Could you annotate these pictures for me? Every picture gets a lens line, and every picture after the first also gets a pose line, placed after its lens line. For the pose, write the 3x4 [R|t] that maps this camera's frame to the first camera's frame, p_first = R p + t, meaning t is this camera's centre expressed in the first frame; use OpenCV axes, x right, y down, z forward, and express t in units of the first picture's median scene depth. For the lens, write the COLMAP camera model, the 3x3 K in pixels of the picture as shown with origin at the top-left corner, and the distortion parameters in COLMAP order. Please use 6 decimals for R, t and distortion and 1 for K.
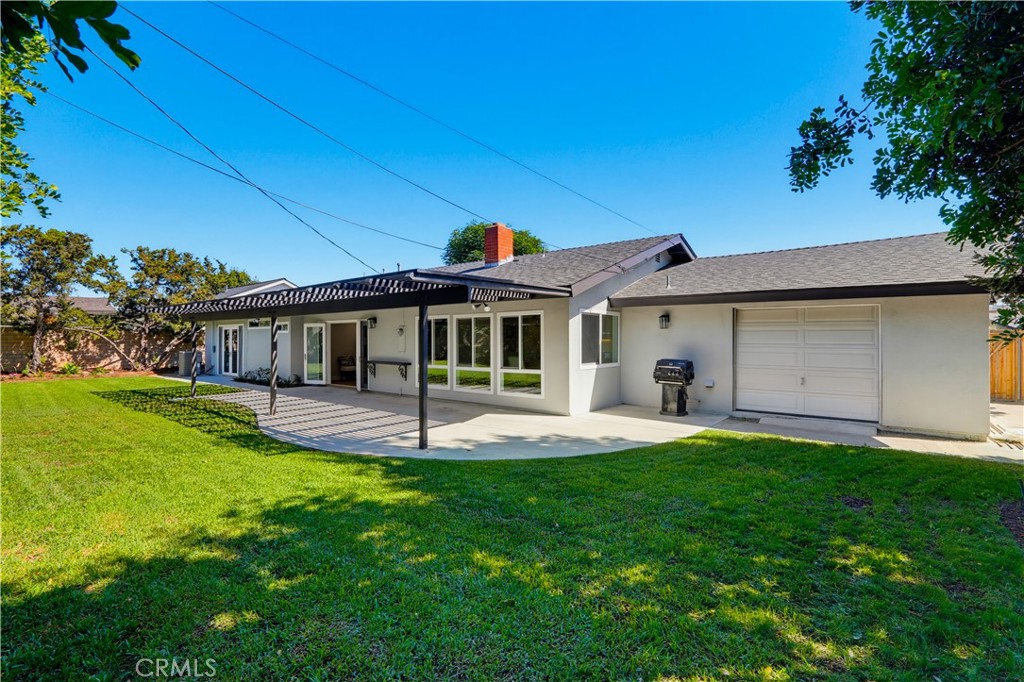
lens RADIAL K [[483.4, 0, 510.8], [0, 483.4, 333.2], [0, 0, 1]] dist [-0.018504, 0.003260]
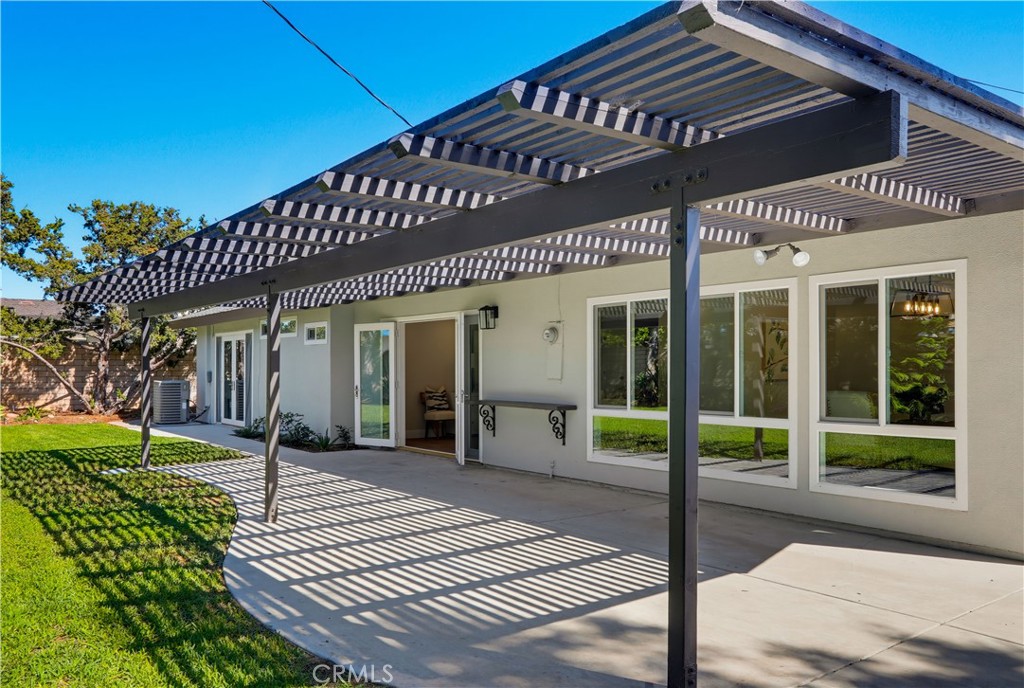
lens RADIAL K [[786.5, 0, 511.7], [0, 786.5, 348.1], [0, 0, 1]] dist [-0.016164, 0.001364]
pose [[0.972953, -0.004895, -0.230950, -0.077521], [0.001619, 0.999895, -0.014375, 0.015769], [0.230996, 0.013612, 0.972859, 0.230255]]
